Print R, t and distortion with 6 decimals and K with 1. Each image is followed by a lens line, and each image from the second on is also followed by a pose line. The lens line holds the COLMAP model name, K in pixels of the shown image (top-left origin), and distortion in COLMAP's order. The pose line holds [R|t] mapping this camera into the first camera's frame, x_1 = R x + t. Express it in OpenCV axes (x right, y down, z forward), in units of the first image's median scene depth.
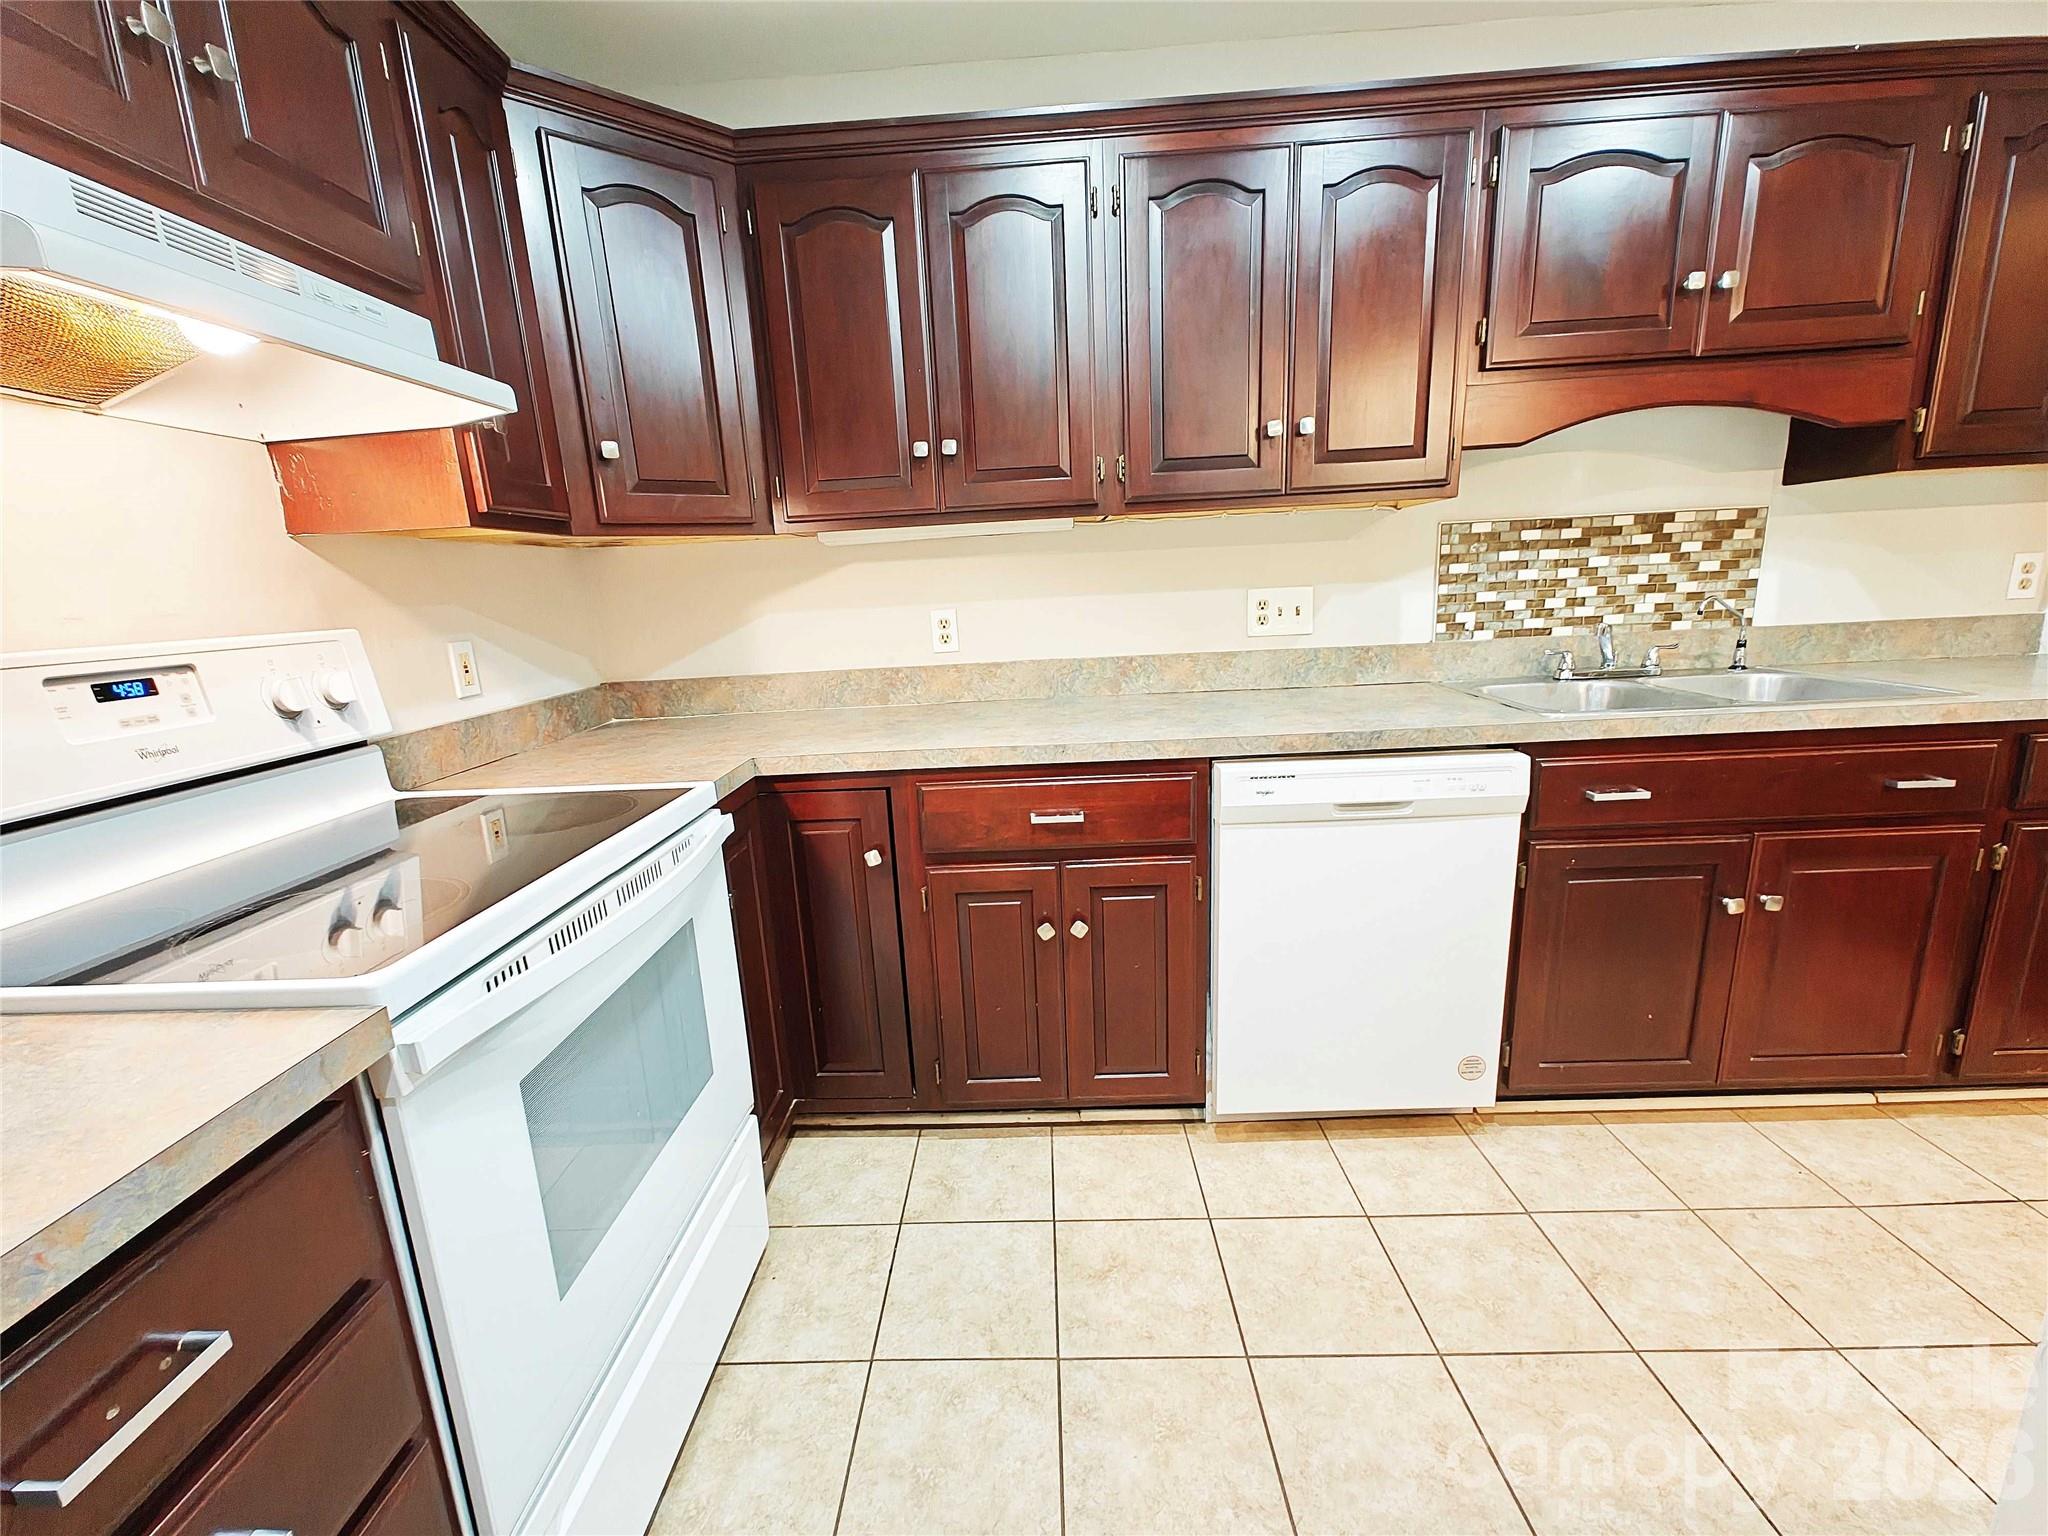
lens RADIAL K [[855.1, 0, 1012.4], [0, 855.1, 777.1], [0, 0, 1]] dist [0.008420, 0.000065]
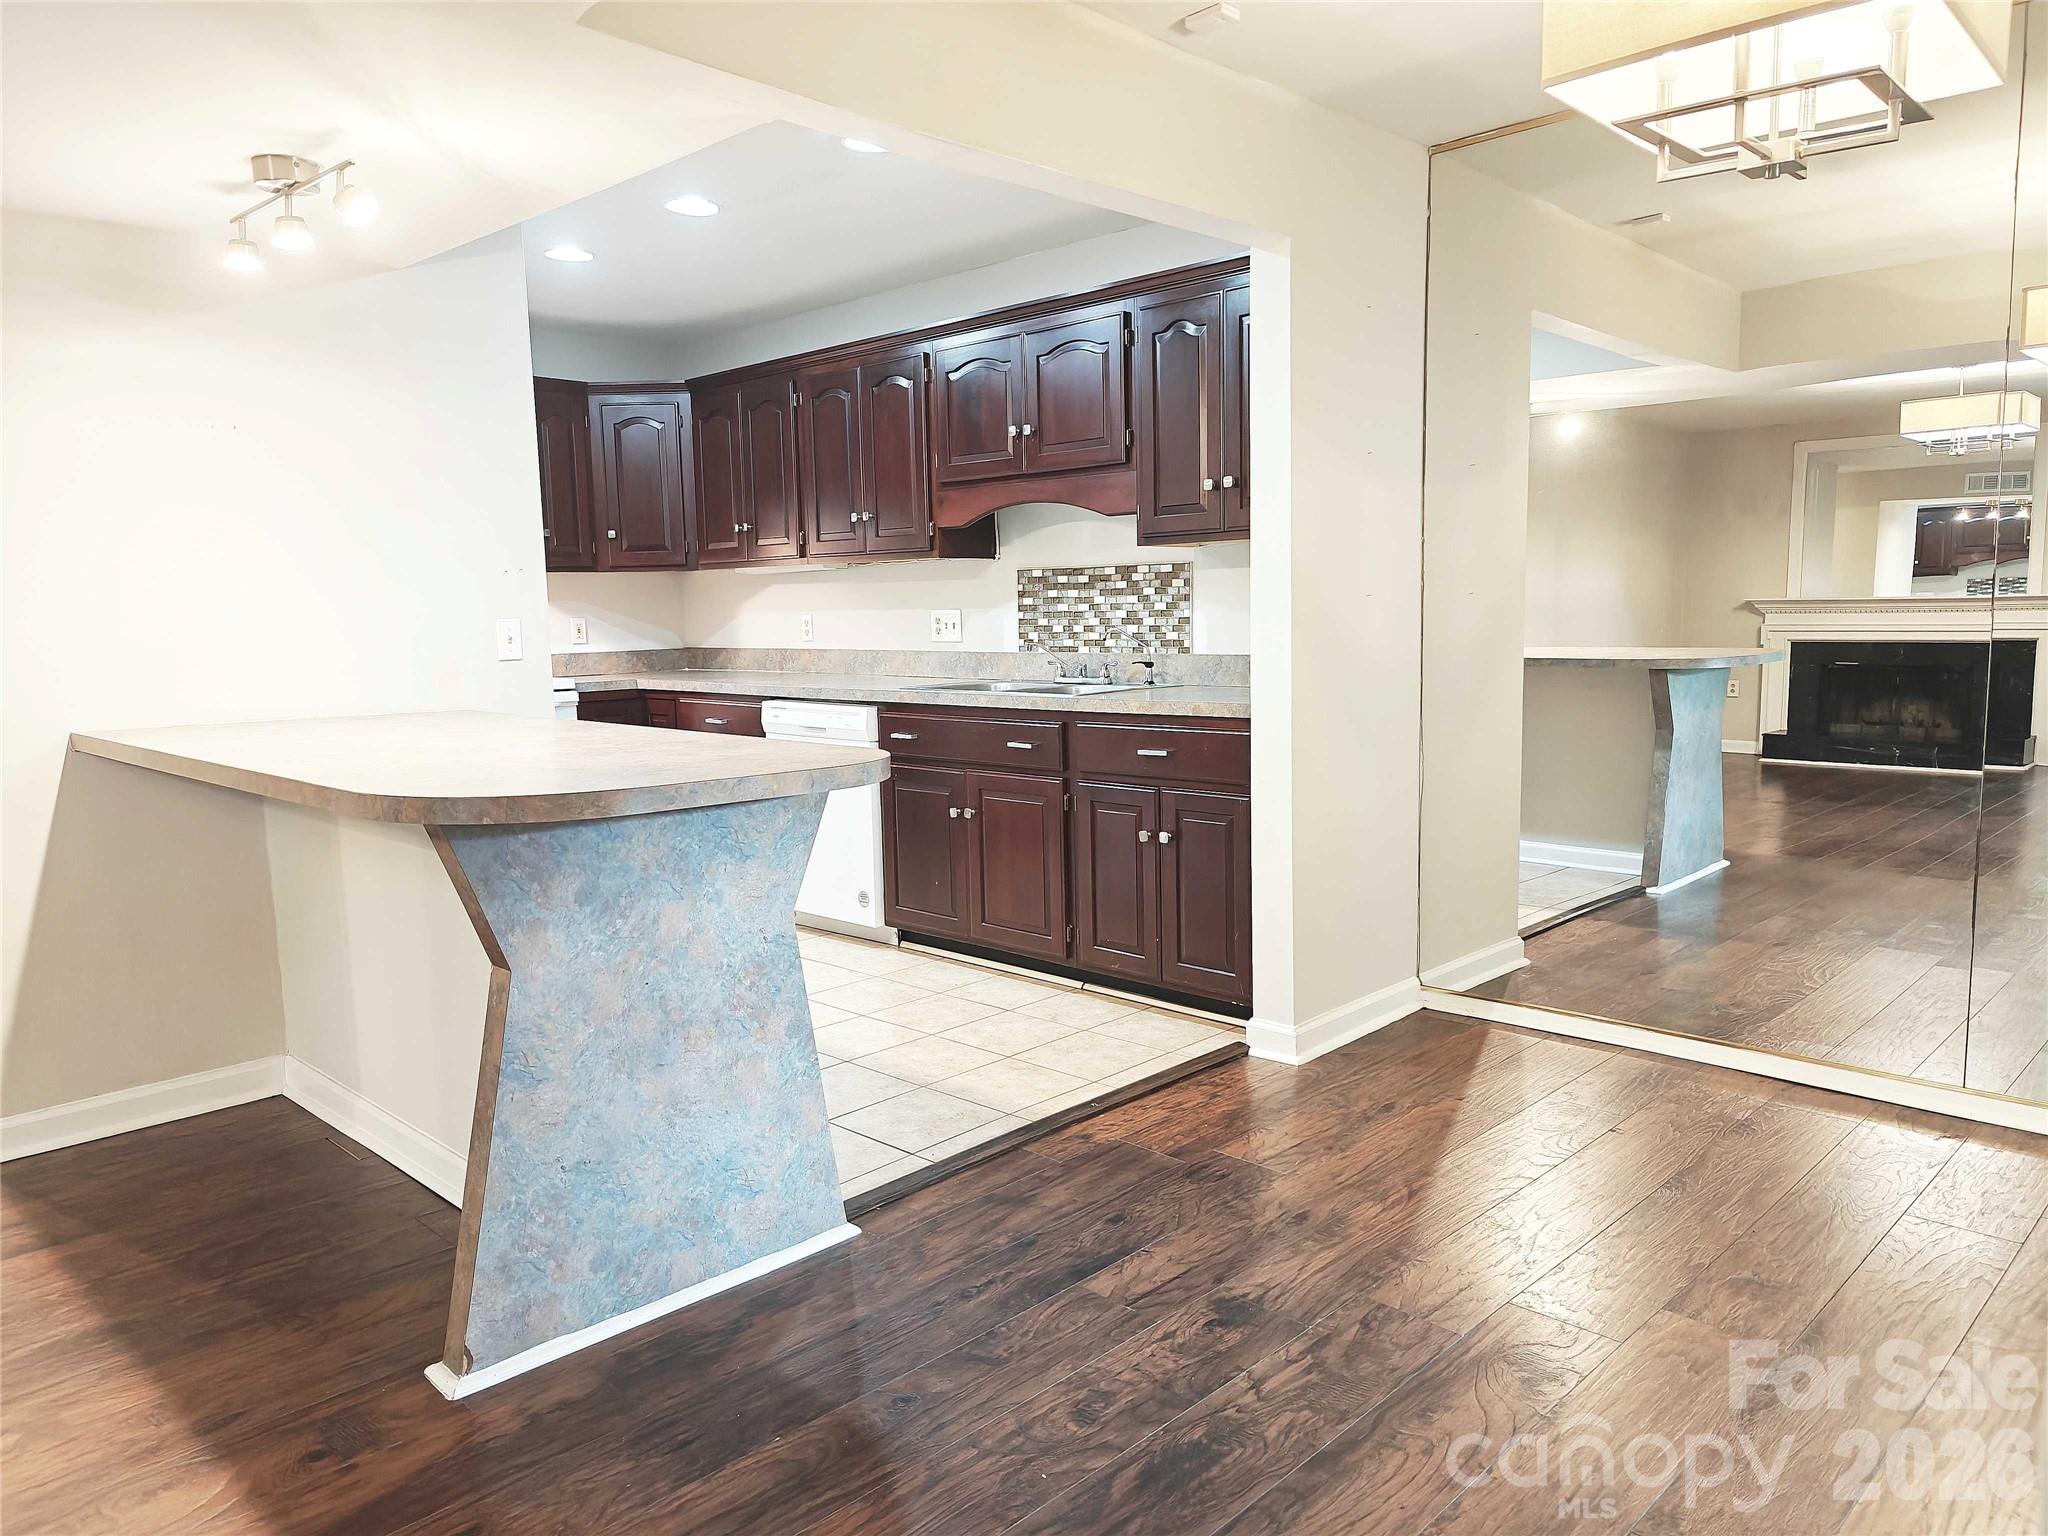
lens RADIAL K [[1402.8, 0, 1029.9], [0, 1402.8, 786.8], [0, 0, 1]] dist [0.038500, -0.005672]
pose [[0.738042, 0.121085, -0.663802, 2.116799], [-0.167702, 0.985815, -0.006634, 0.073268], [0.653583, 0.116217, 0.747879, -0.696189]]
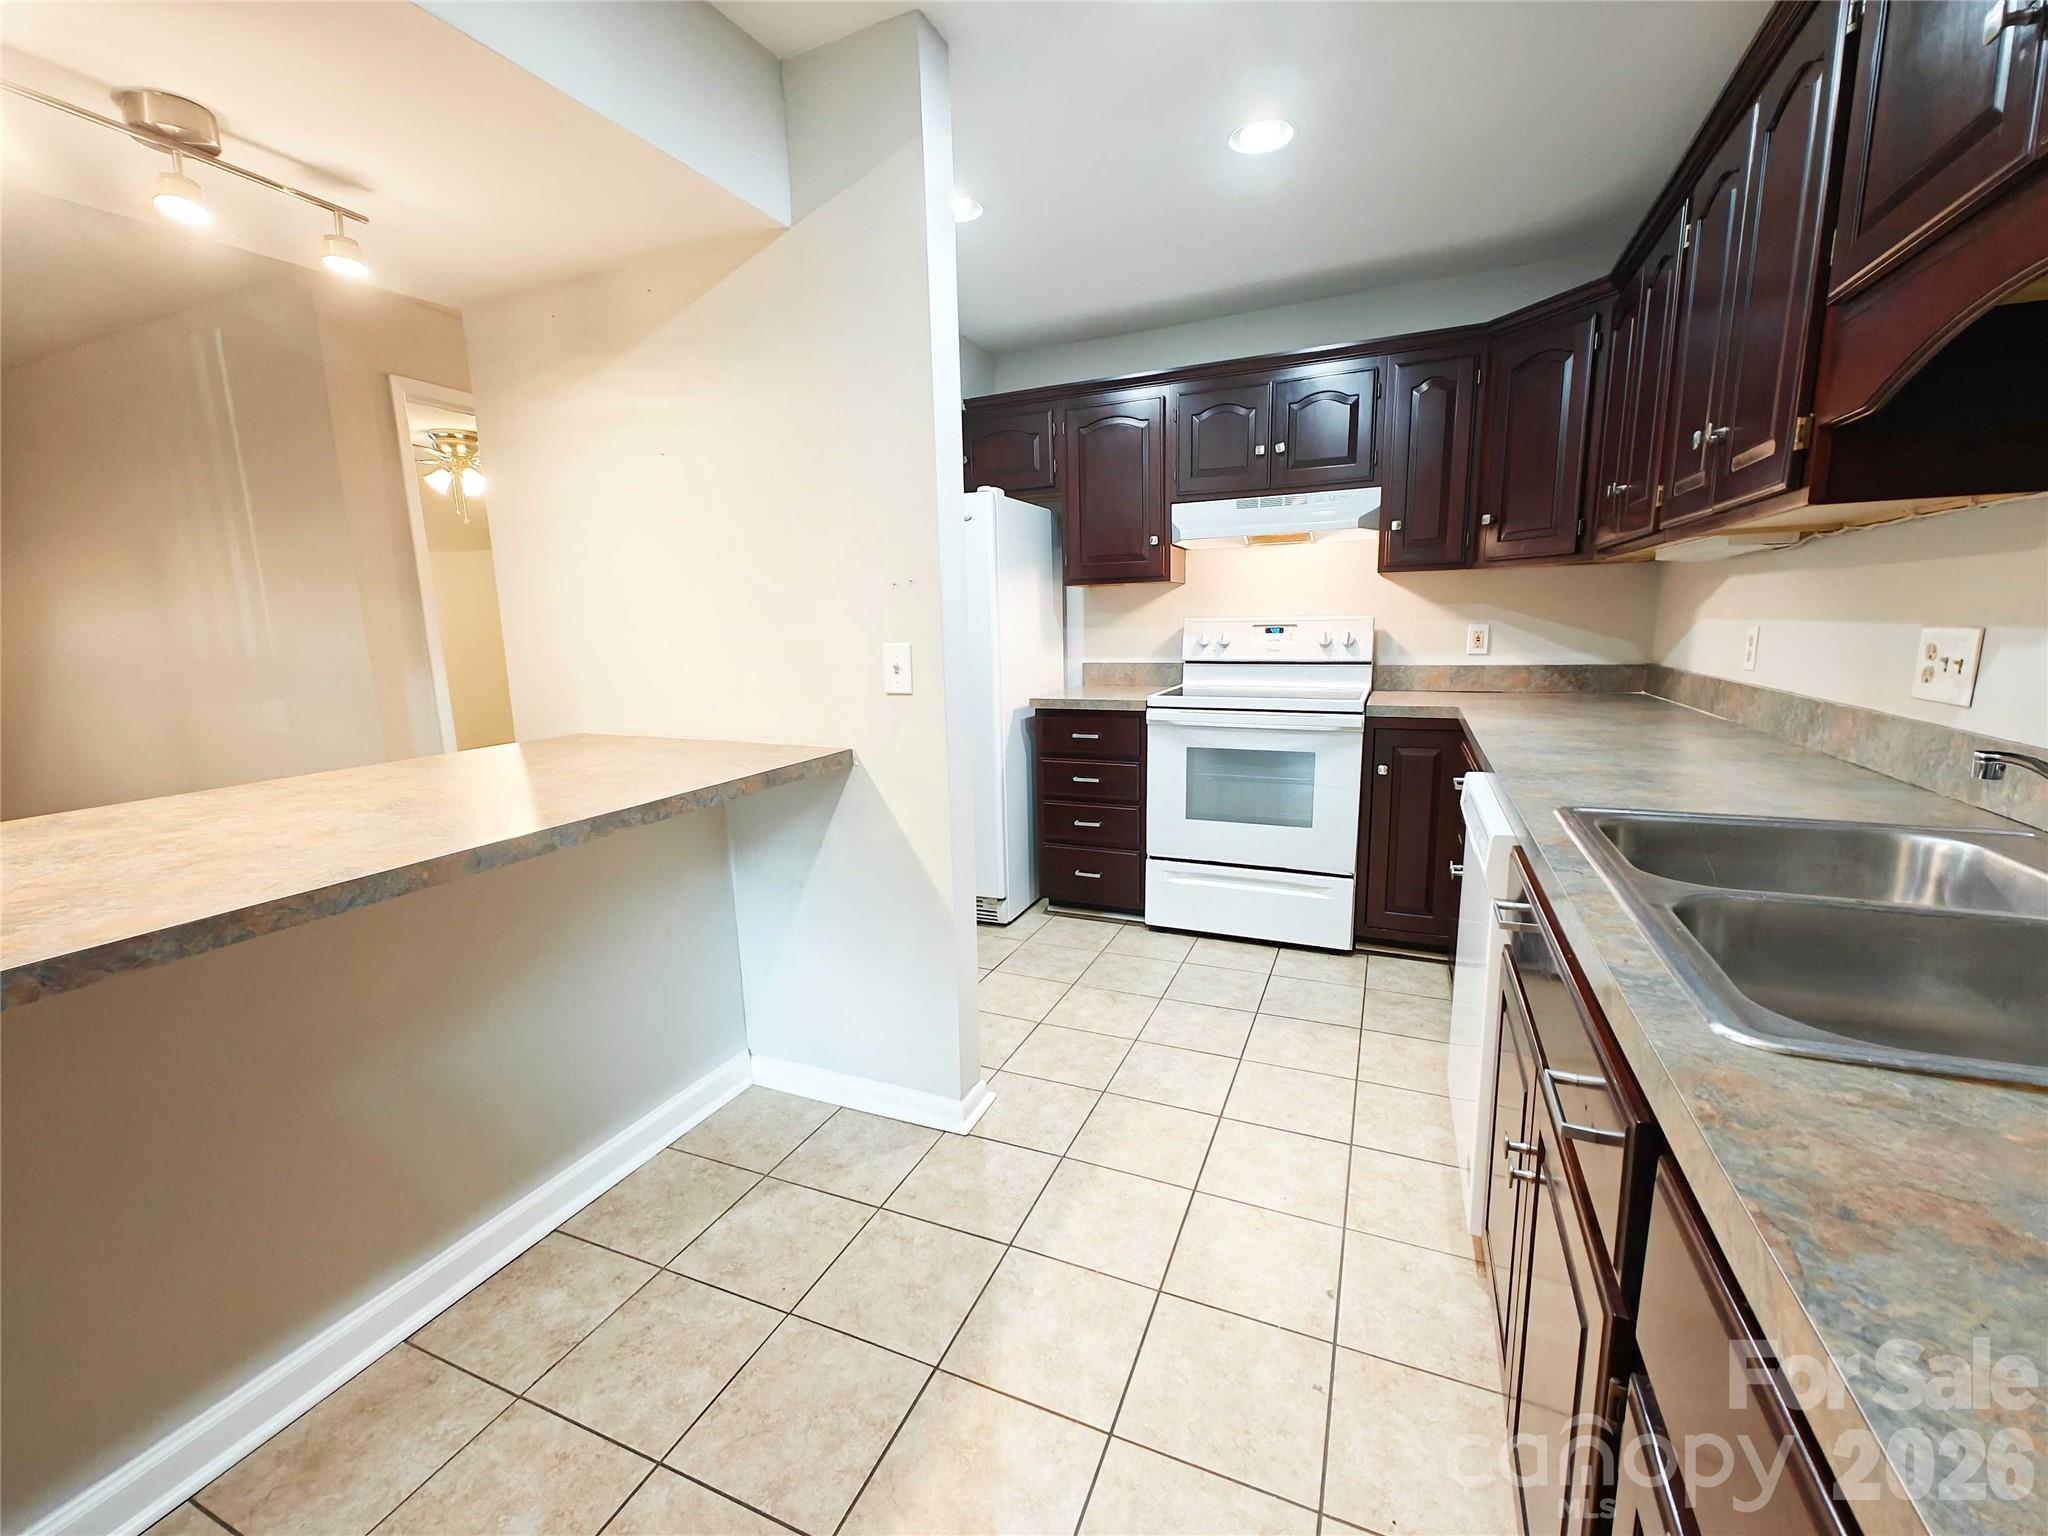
lens RADIAL K [[863.8, 0, 1015.2], [0, 863.8, 776.2], [0, 0, 1]] dist [-0.000497, 0.001042]
pose [[-0.371711, 0.224082, -0.900899, 1.194989], [-0.167531, 0.938308, 0.302510, -0.200346], [0.913107, 0.263374, -0.311238, 0.615716]]
